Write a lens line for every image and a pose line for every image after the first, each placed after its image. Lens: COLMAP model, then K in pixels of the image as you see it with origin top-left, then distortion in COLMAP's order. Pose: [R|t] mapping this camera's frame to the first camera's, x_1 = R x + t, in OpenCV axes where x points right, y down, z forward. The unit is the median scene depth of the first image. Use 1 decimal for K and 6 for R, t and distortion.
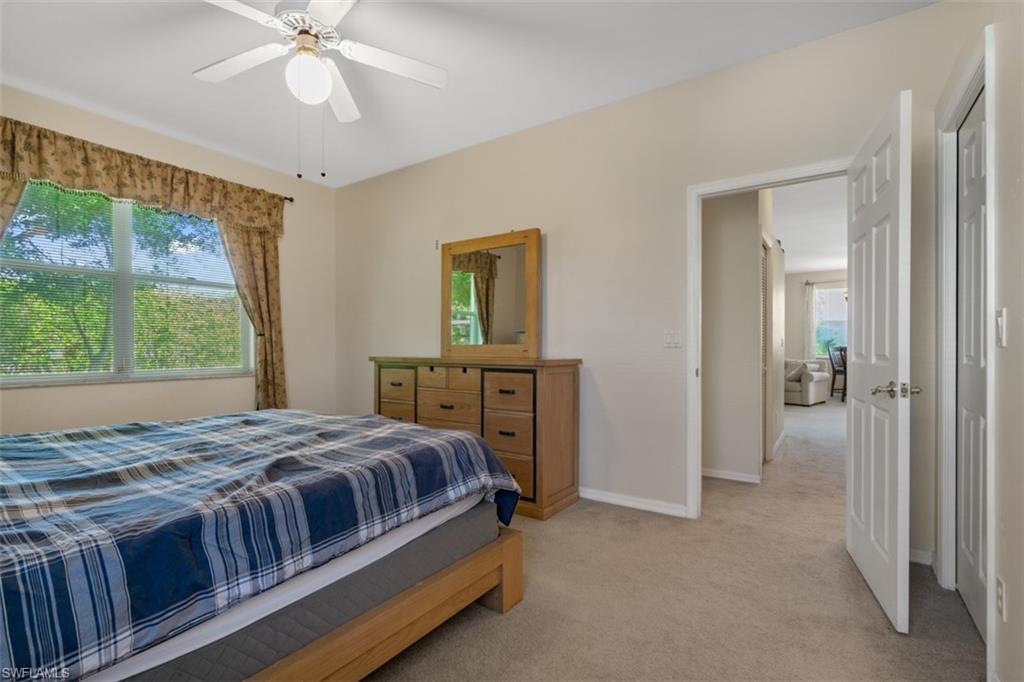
lens RADIAL K [[467.5, 0, 514.2], [0, 467.5, 345.9], [0, 0, 1]] dist [-0.004591, 0.000076]
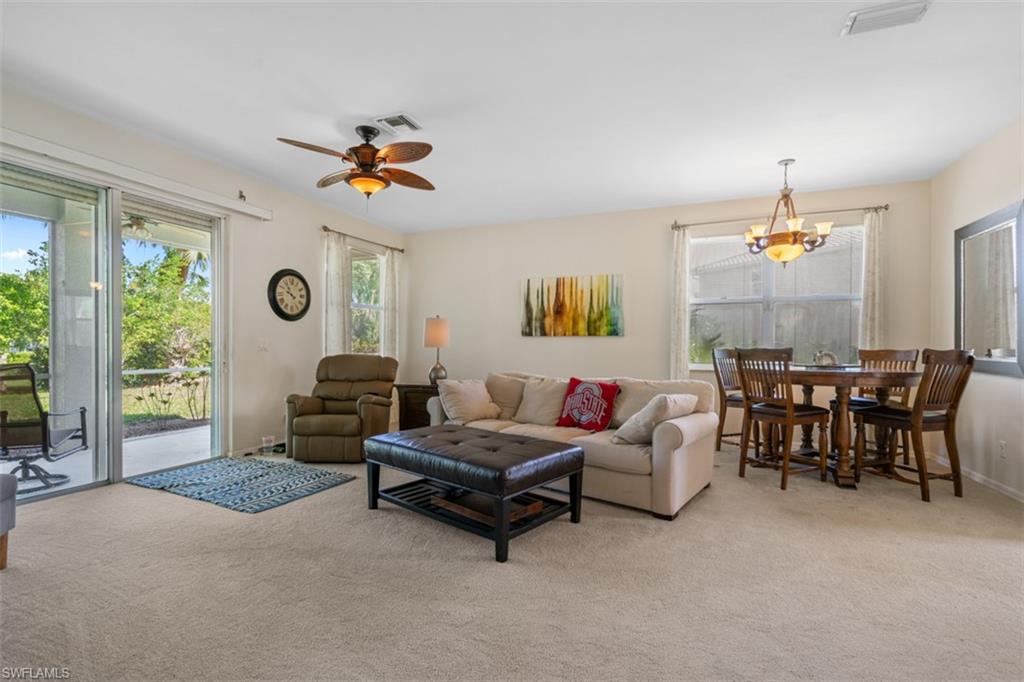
lens RADIAL K [[467.5, 0, 514.2], [0, 467.5, 345.9], [0, 0, 1]] dist [-0.004591, 0.000076]
pose [[0.977517, 0.001316, 0.210854, 0.412318], [-0.002847, 0.999972, 0.006961, -0.006217], [-0.210839, -0.007405, 0.977493, 0.635612]]
